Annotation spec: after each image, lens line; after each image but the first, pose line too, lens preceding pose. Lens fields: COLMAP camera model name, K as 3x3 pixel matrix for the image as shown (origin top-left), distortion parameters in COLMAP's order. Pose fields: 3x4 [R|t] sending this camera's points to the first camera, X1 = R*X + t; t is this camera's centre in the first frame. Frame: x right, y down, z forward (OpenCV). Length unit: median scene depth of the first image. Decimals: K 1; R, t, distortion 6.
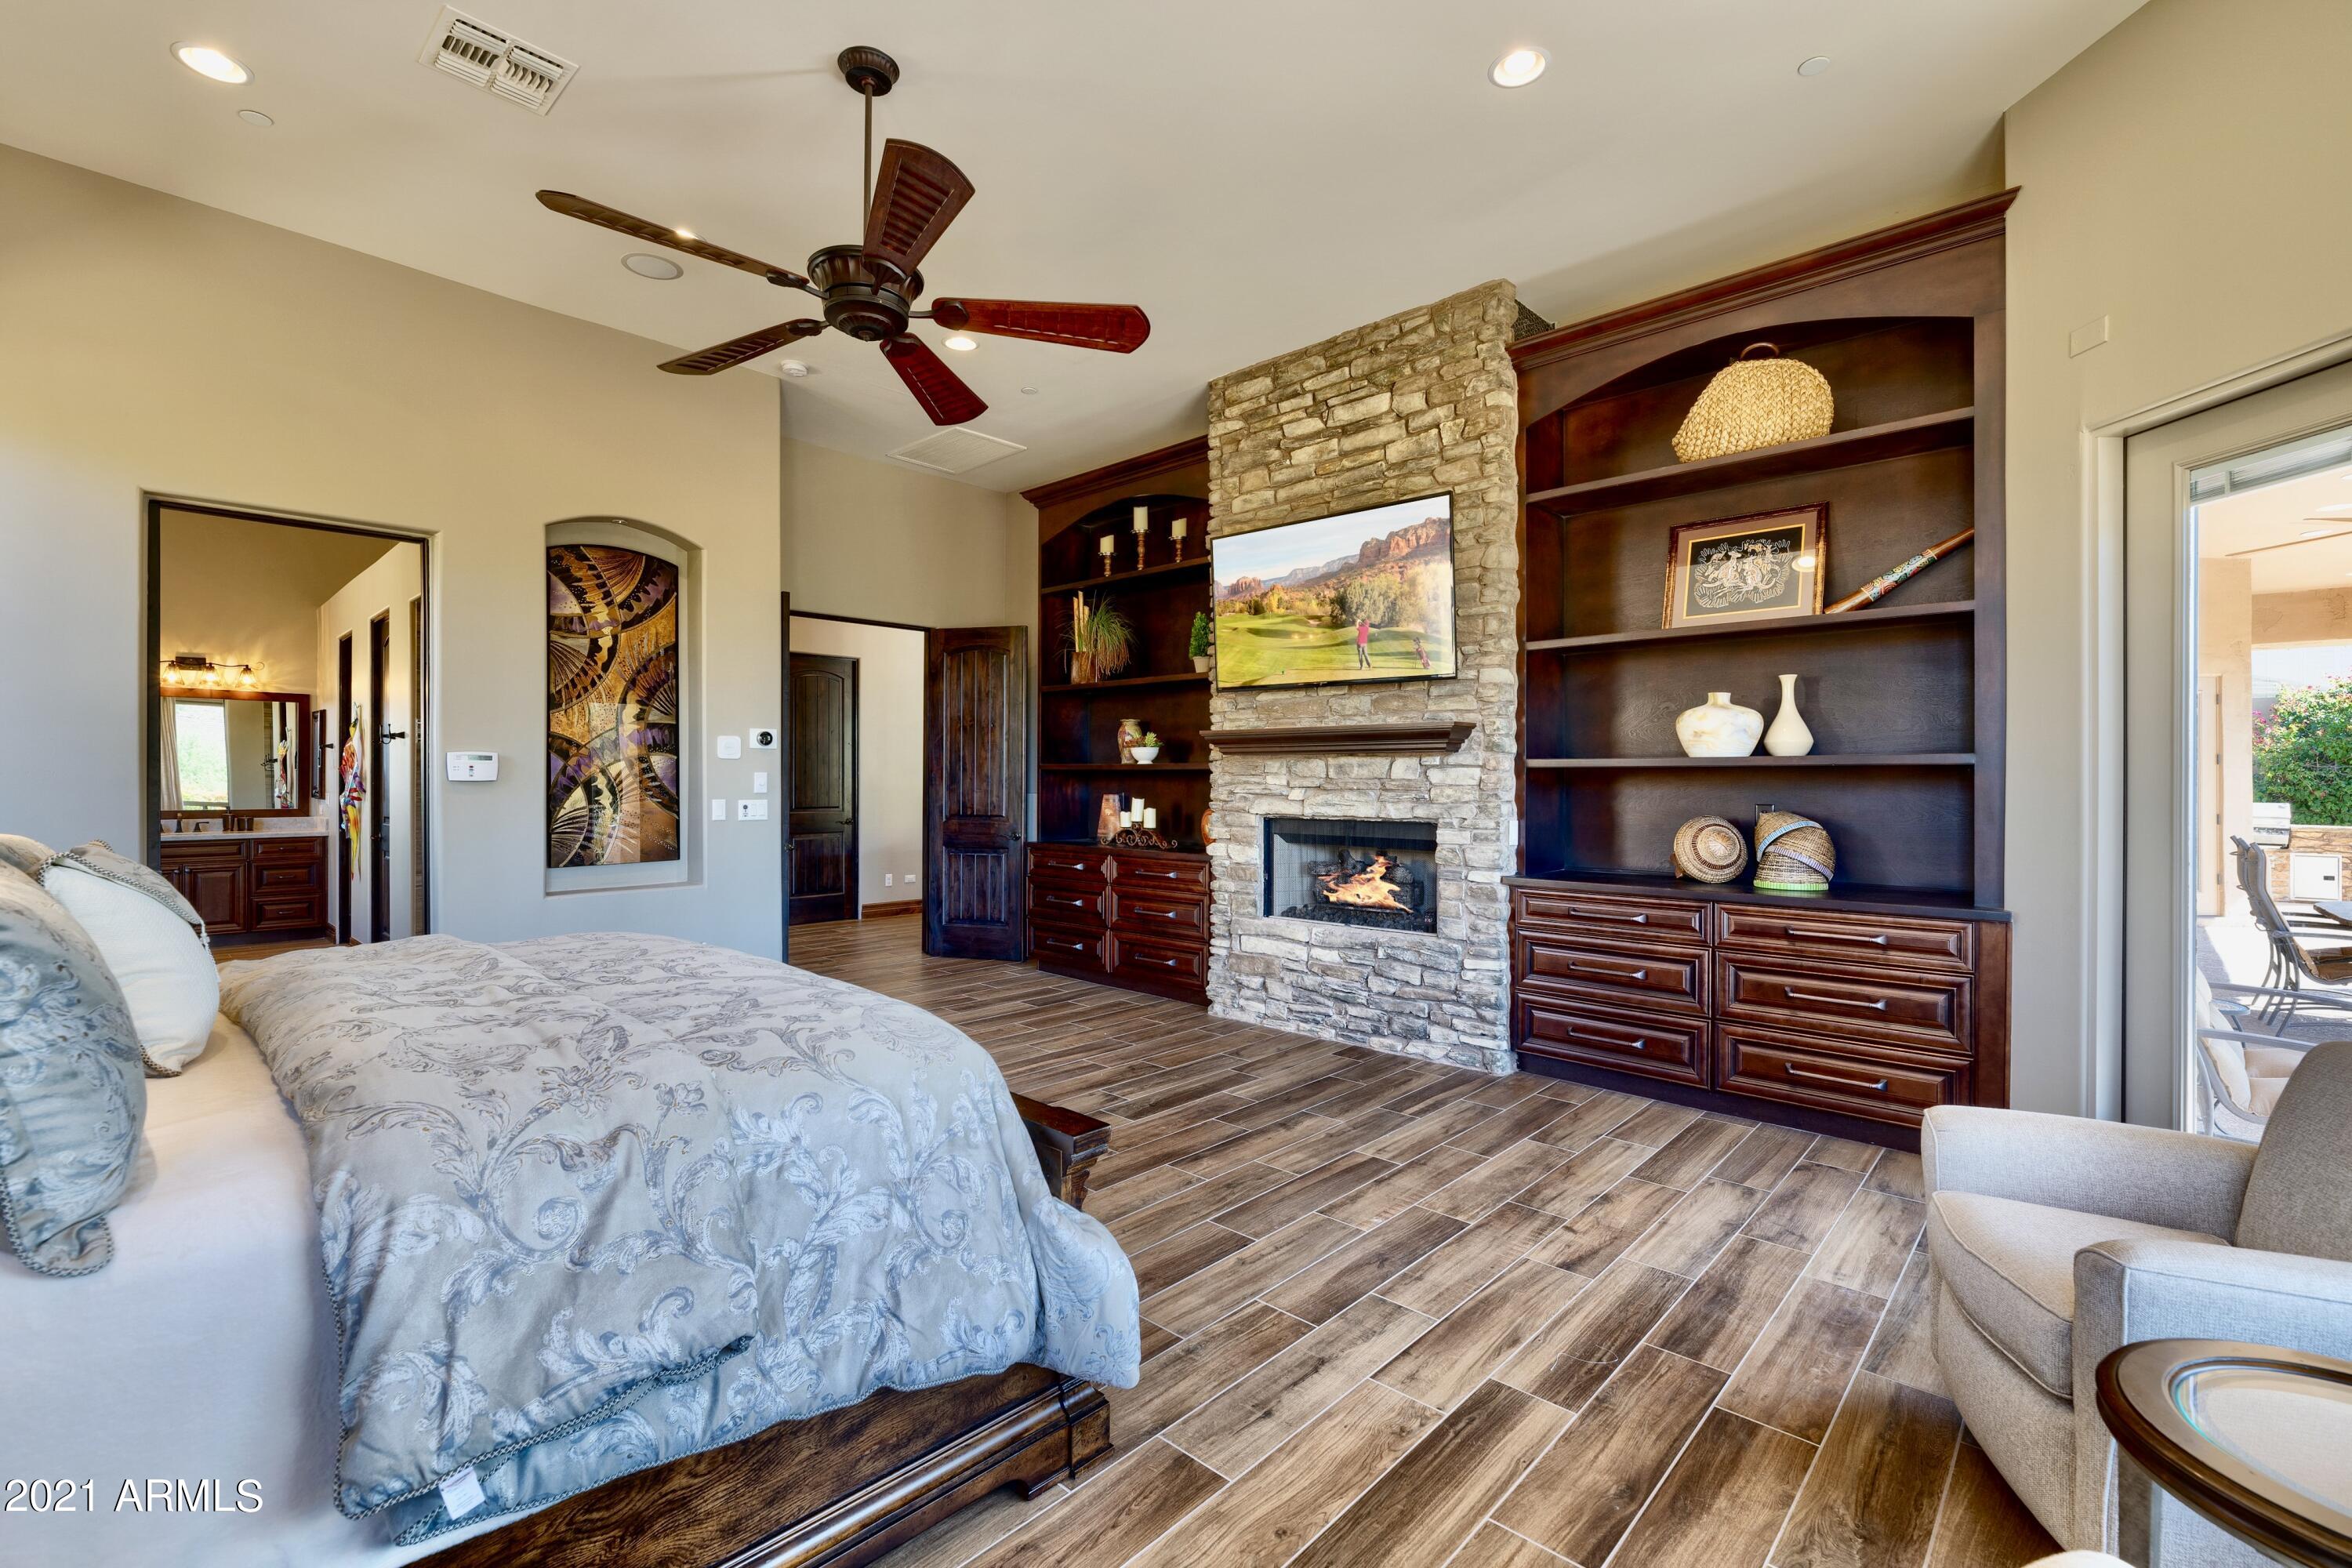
lens RADIAL K [[1012.8, 0, 1175.2], [0, 1012.8, 779.5], [0, 0, 1]] dist [-0.001454, -0.000124]
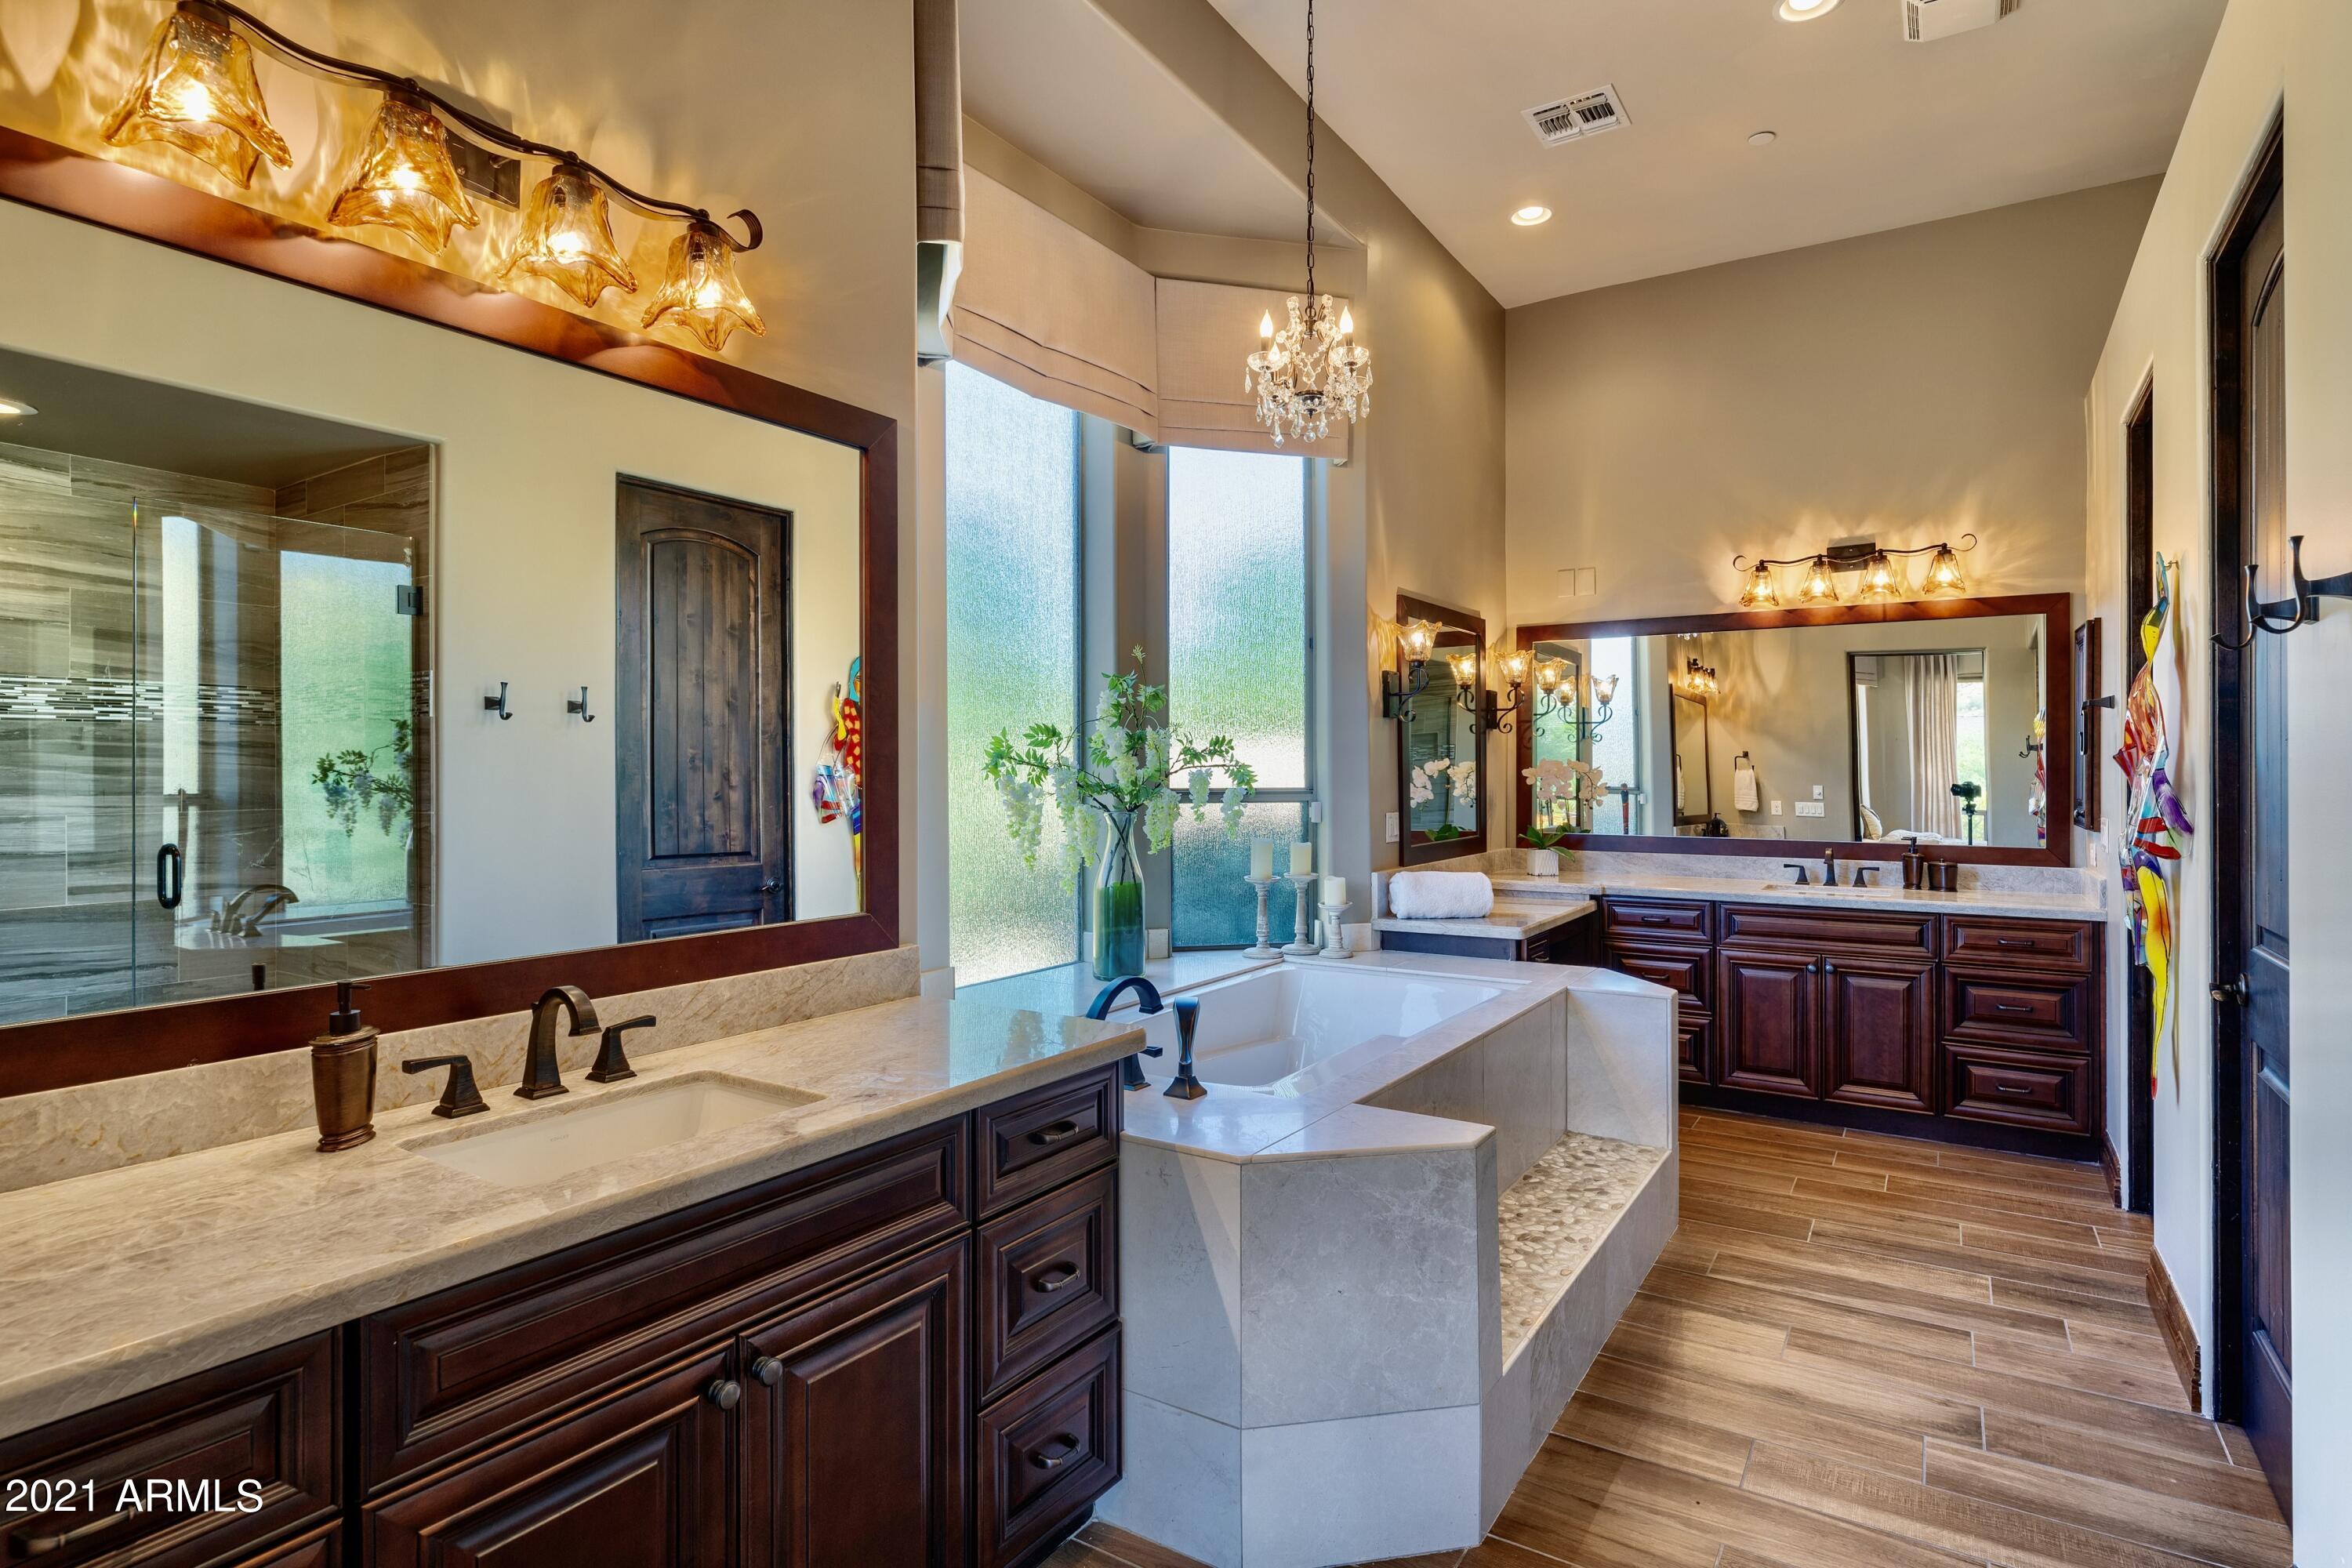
lens RADIAL K [[1215.9, 0, 1173.6], [0, 1215.9, 776.2], [0, 0, 1]] dist [0.002020, 0.000319]
pose [[0.189417, -0.002432, -0.981894, -0.429770], [-0.000430, 0.999997, -0.002560, -0.001881], [0.981897, 0.000907, 0.189415, 0.542002]]
